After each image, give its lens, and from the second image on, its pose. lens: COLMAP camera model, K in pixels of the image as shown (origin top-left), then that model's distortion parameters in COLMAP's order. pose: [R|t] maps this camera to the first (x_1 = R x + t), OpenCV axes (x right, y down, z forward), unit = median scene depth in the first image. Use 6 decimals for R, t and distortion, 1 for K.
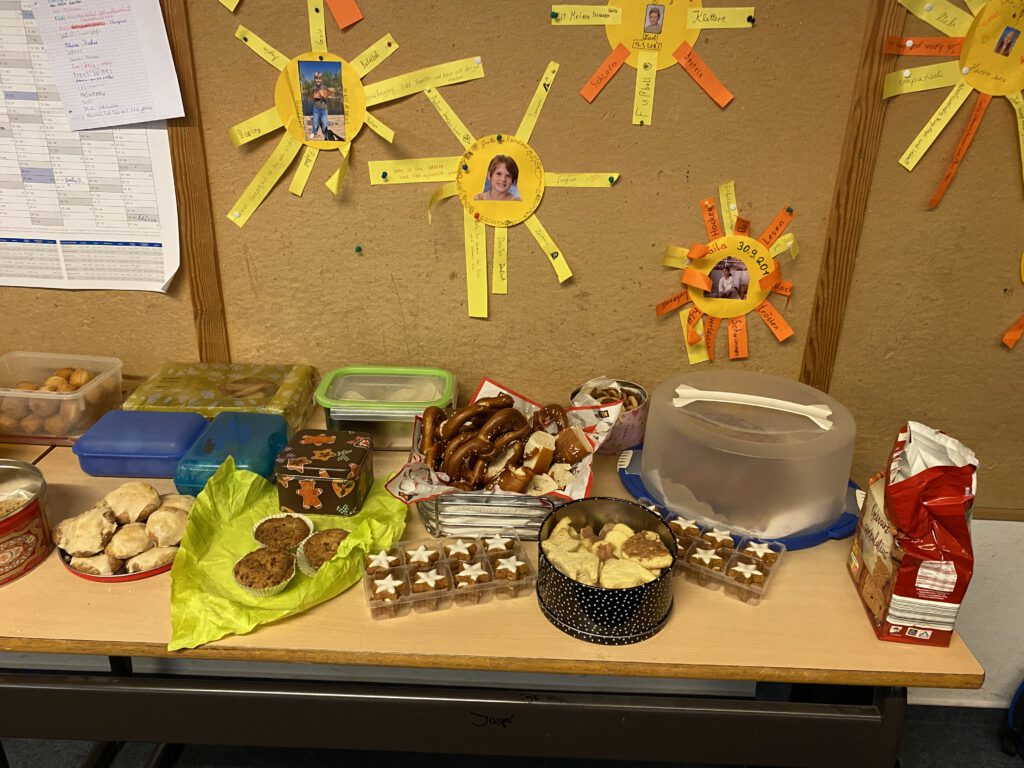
lens RADIAL K [[779.1, 0, 507.5], [0, 779.1, 372.3], [0, 0, 1]] dist [0.040405, -0.038851]
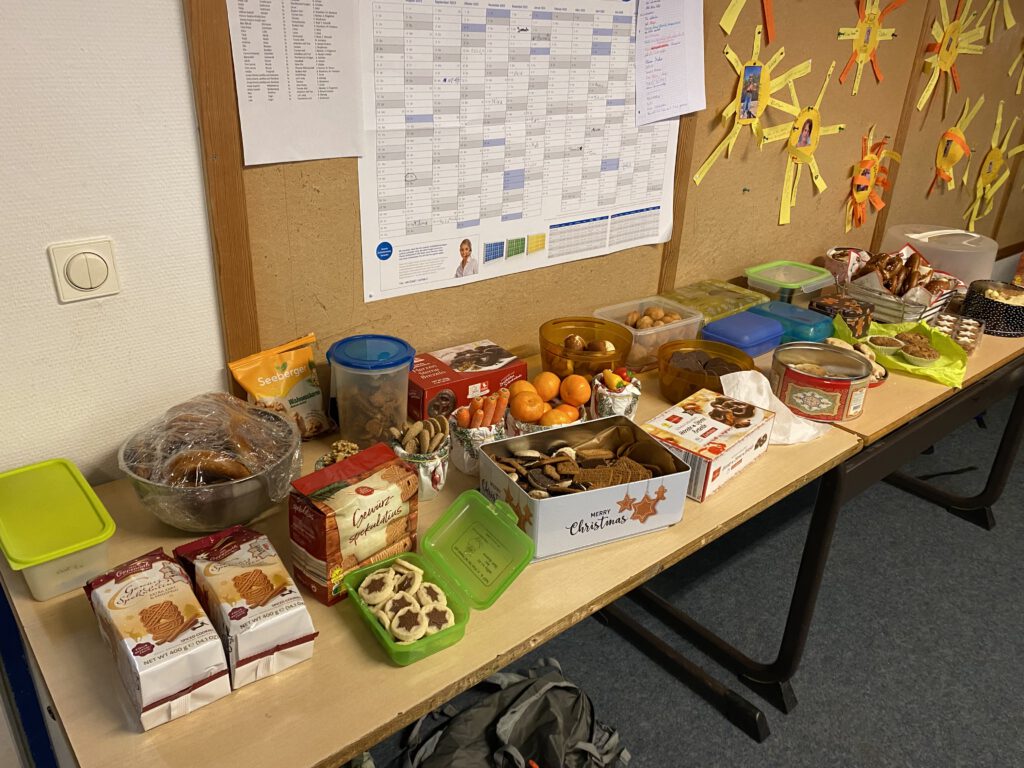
lens RADIAL K [[779.1, 0, 507.5], [0, 779.1, 372.3], [0, 0, 1]] dist [0.040405, -0.038851]
pose [[0.748529, -0.271515, 0.604966, -1.612635], [0.246610, 0.960873, 0.126118, -0.130001], [-0.615539, 0.054787, 0.786200, 0.123850]]
